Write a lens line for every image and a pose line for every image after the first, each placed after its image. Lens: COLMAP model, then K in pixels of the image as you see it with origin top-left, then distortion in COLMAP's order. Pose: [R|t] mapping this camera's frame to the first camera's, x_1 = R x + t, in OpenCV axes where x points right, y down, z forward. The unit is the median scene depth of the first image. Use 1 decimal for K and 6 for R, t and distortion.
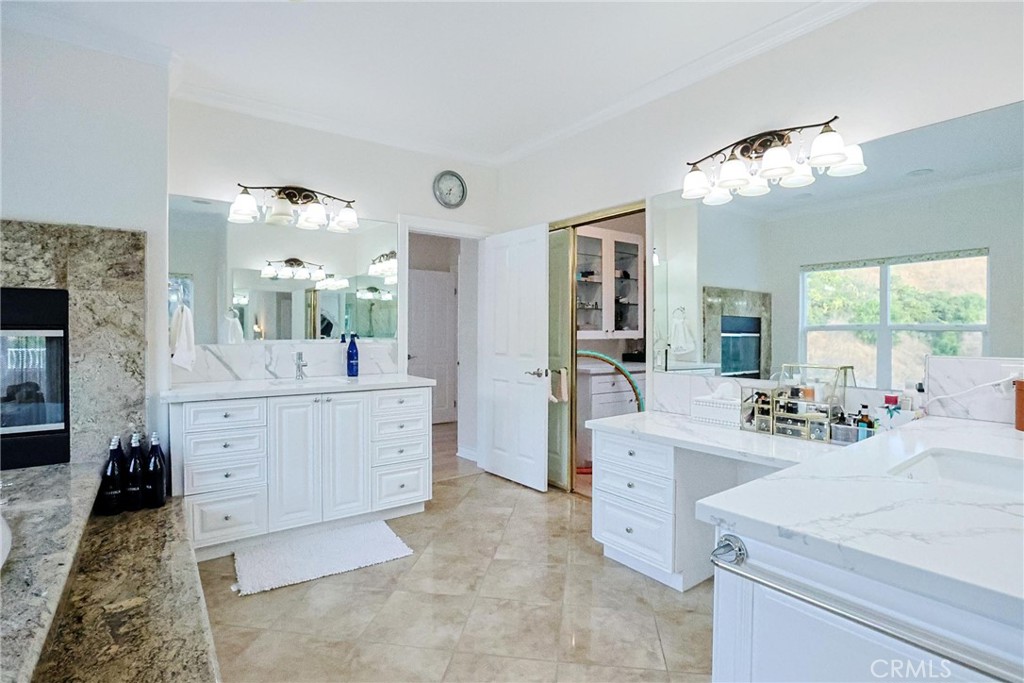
lens RADIAL K [[502.4, 0, 512.0], [0, 502.4, 341.5], [0, 0, 1]] dist [-0.058880, 0.024570]
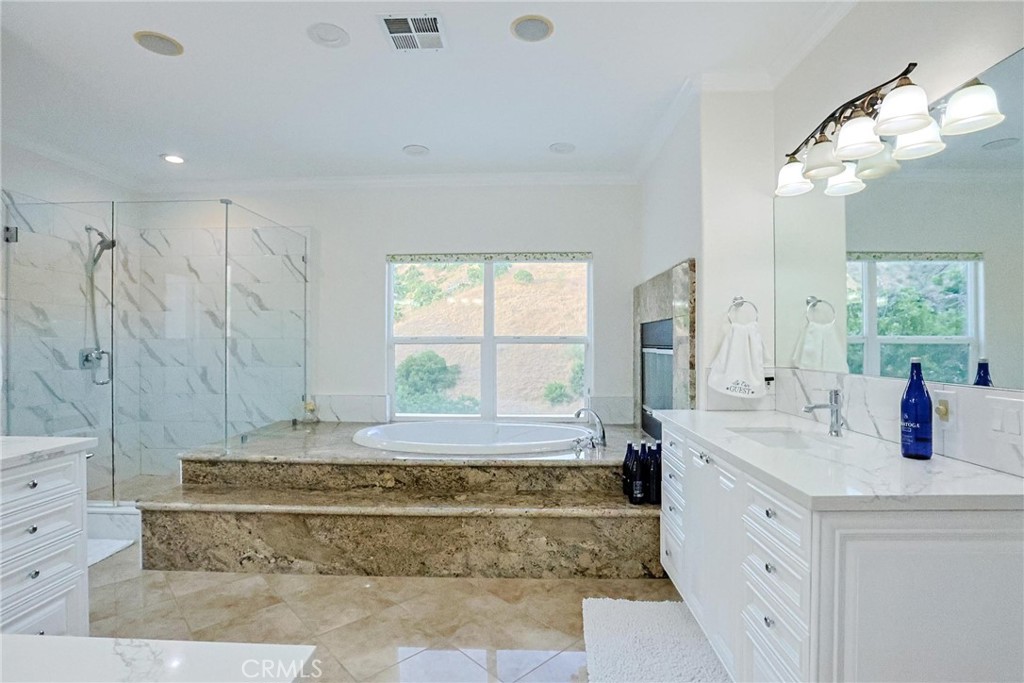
lens RADIAL K [[496.3, 0, 516.4], [0, 496.3, 348.8], [0, 0, 1]] dist [-0.049406, 0.023081]
pose [[-0.613714, 0.006376, -0.789503, 0.391833], [-0.014563, 0.999706, 0.019393, -0.048025], [0.789394, 0.023399, -0.613440, 1.606625]]
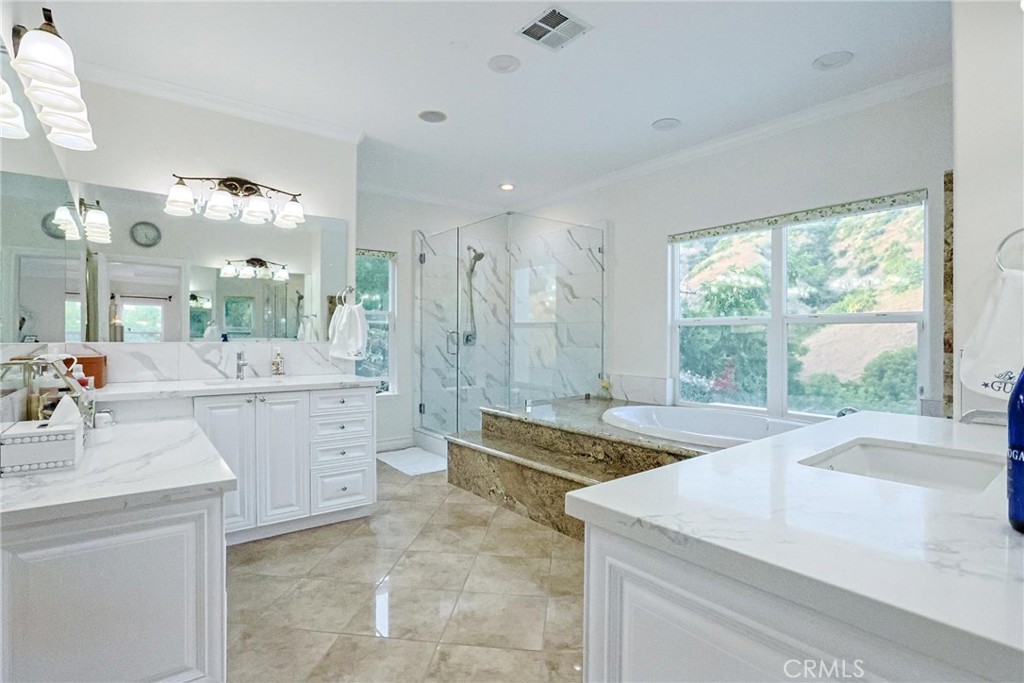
lens RADIAL K [[502.4, 0, 512.0], [0, 502.4, 341.5], [0, 0, 1]] dist [-0.058880, 0.024570]
pose [[-0.999323, -0.004409, -0.036524, -0.169381], [-0.005417, 0.999606, 0.027541, -0.011990], [0.036388, 0.027720, -0.998953, 1.931741]]
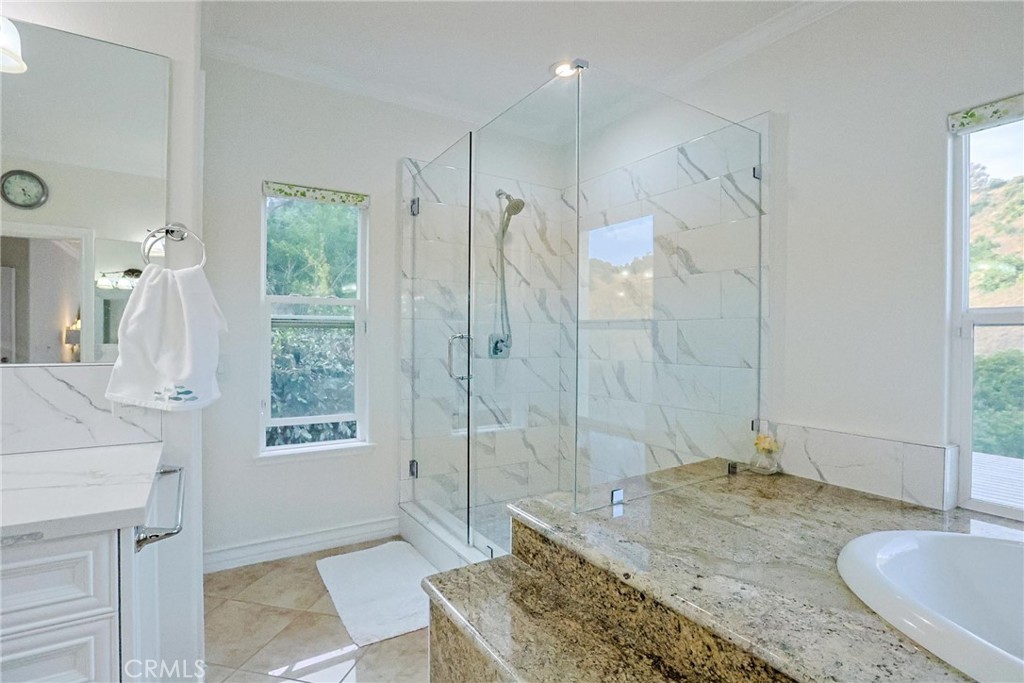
lens RADIAL K [[498.1, 0, 507.1], [0, 498.1, 338.7], [0, 0, 1]] dist [-0.053453, 0.020402]
pose [[-0.997382, -0.008439, 0.071818, -0.175947], [-0.007076, 0.999790, 0.019224, -0.008558], [-0.071965, 0.018665, -0.997233, 0.840308]]
